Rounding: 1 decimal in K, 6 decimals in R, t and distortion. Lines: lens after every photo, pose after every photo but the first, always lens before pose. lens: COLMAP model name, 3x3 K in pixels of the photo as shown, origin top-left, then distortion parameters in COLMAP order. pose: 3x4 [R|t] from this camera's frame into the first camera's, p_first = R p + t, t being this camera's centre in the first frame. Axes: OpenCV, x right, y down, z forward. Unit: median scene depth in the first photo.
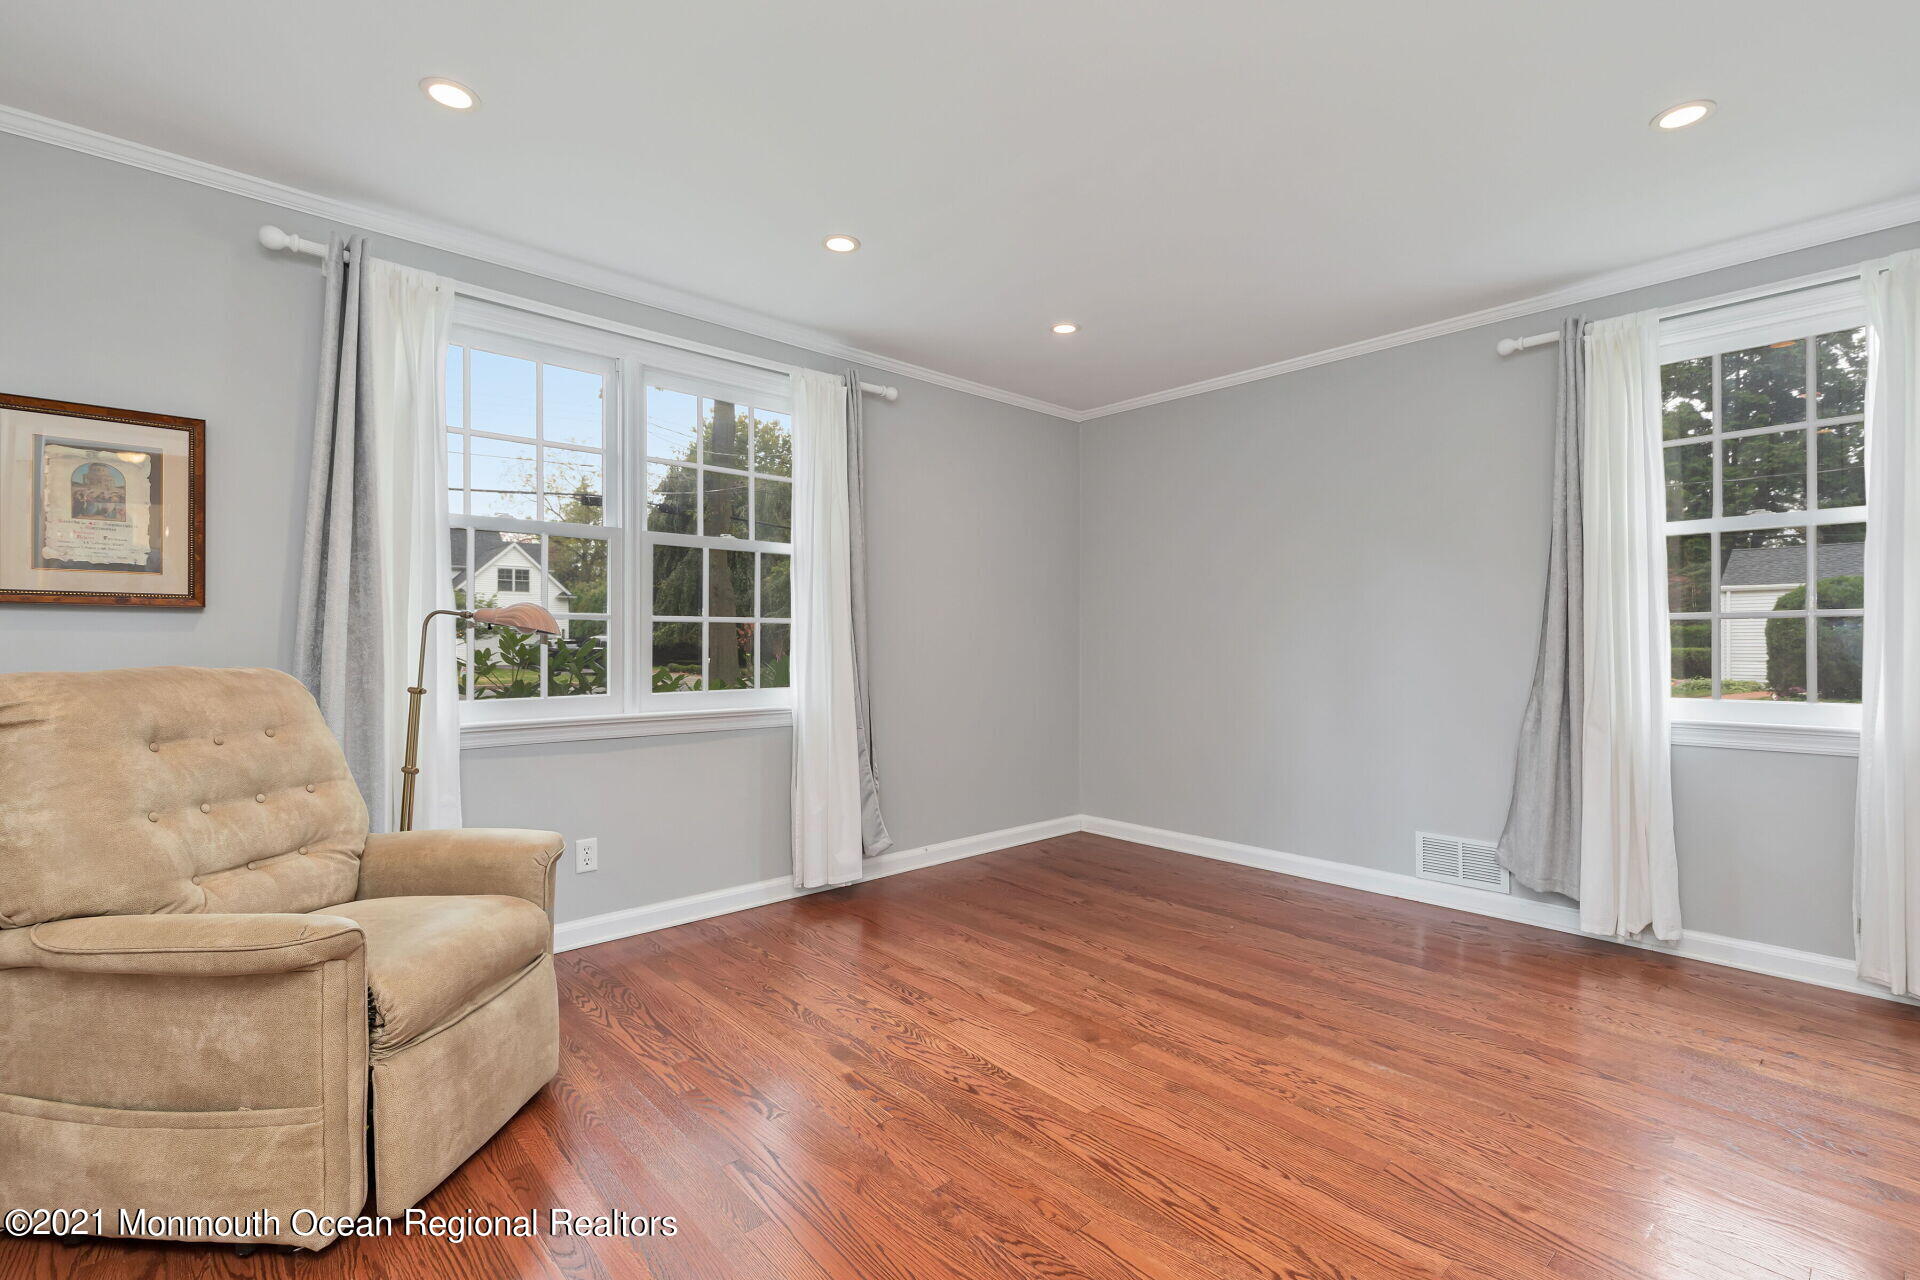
lens RADIAL K [[862.3, 0, 959.5], [0, 862.3, 635.9], [0, 0, 1]] dist [0.003087, 0.000256]
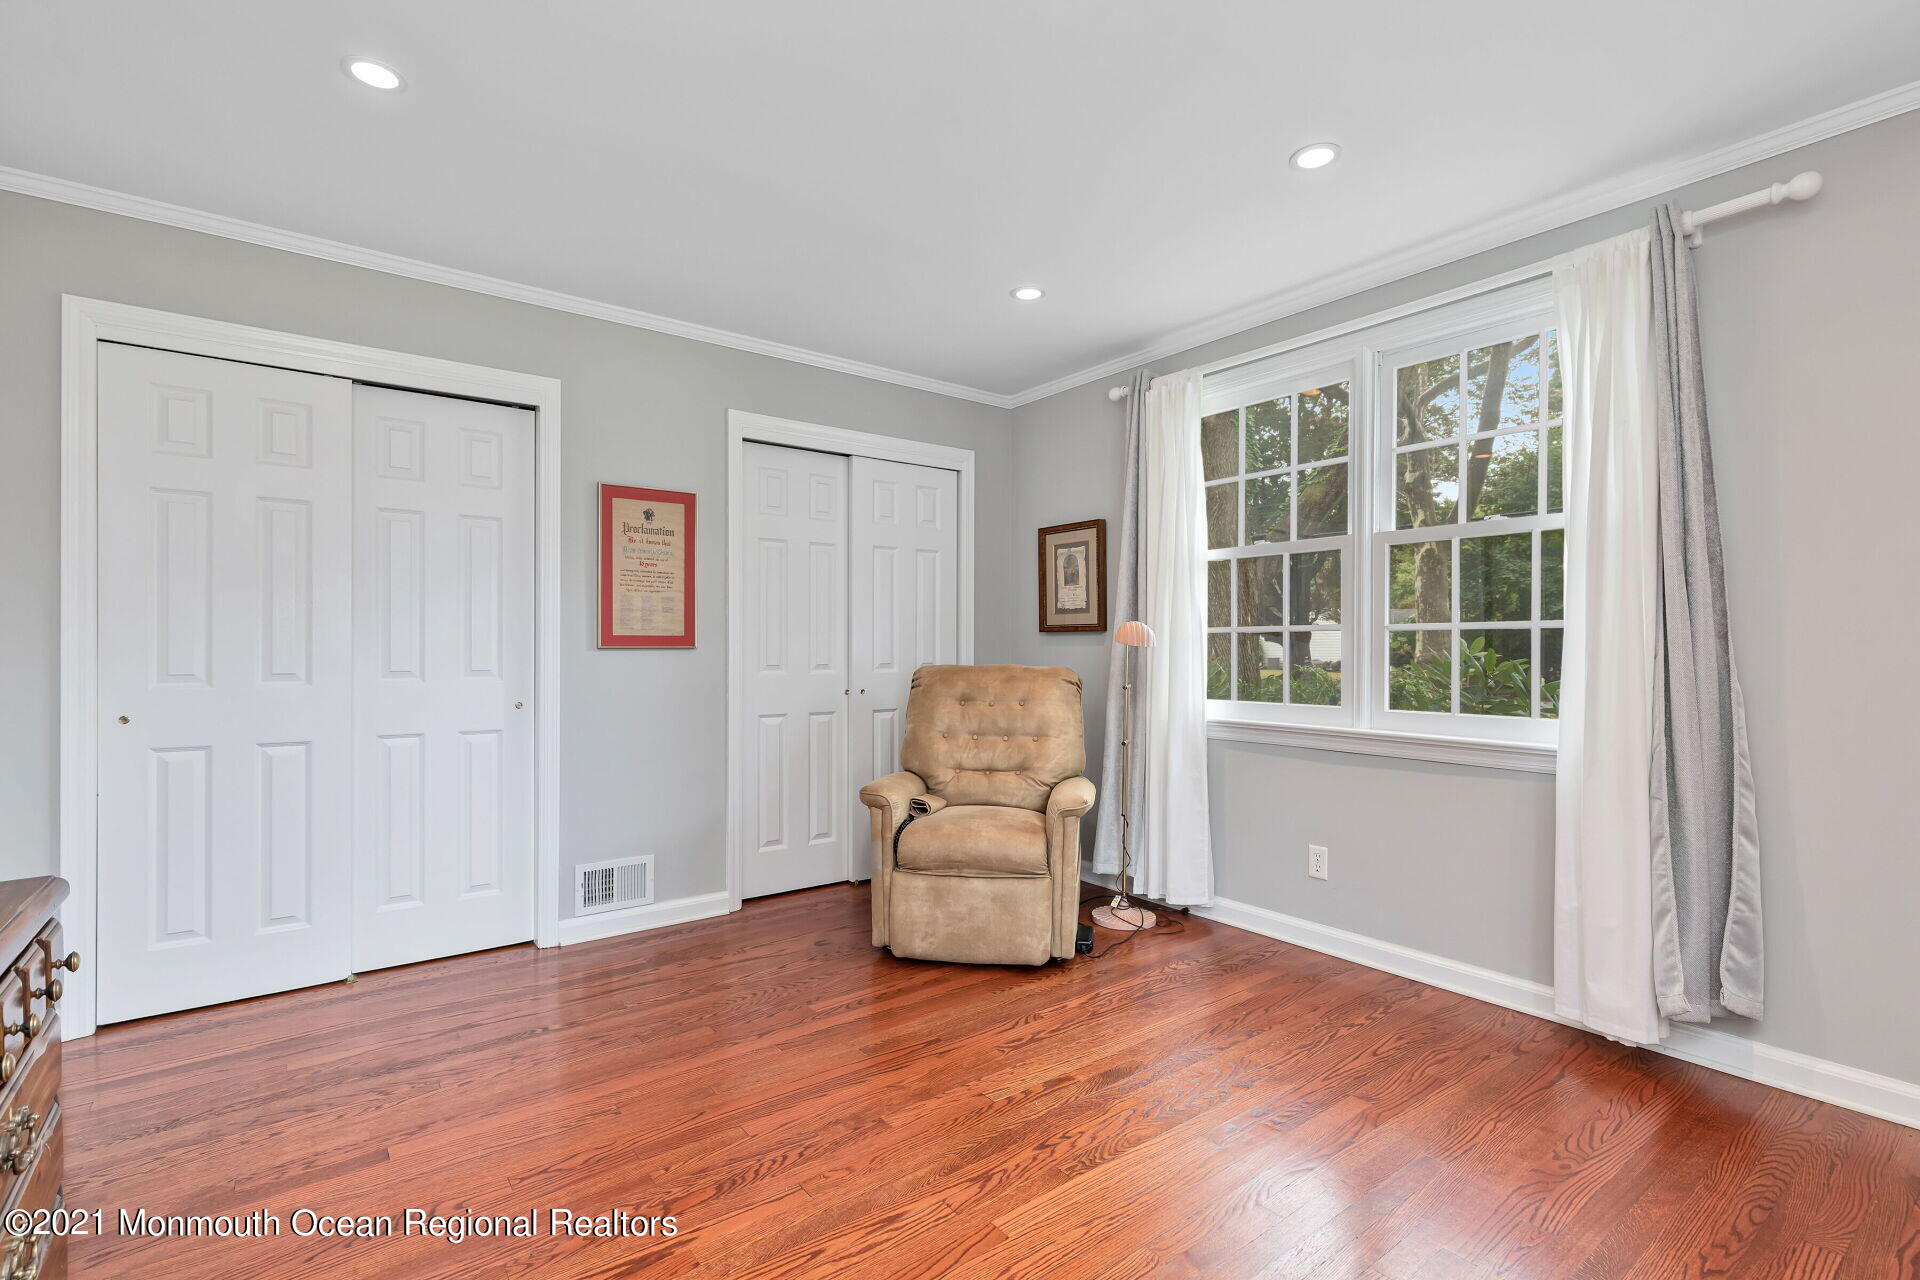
lens RADIAL K [[866.8, 0, 958.0], [0, 866.8, 647.7], [0, 0, 1]] dist [0.001244, -0.000168]
pose [[-0.086846, -0.003556, -0.996215, 0.727668], [0.003460, 0.999987, -0.003871, 0.003889], [0.996216, -0.003783, -0.086832, 0.772781]]
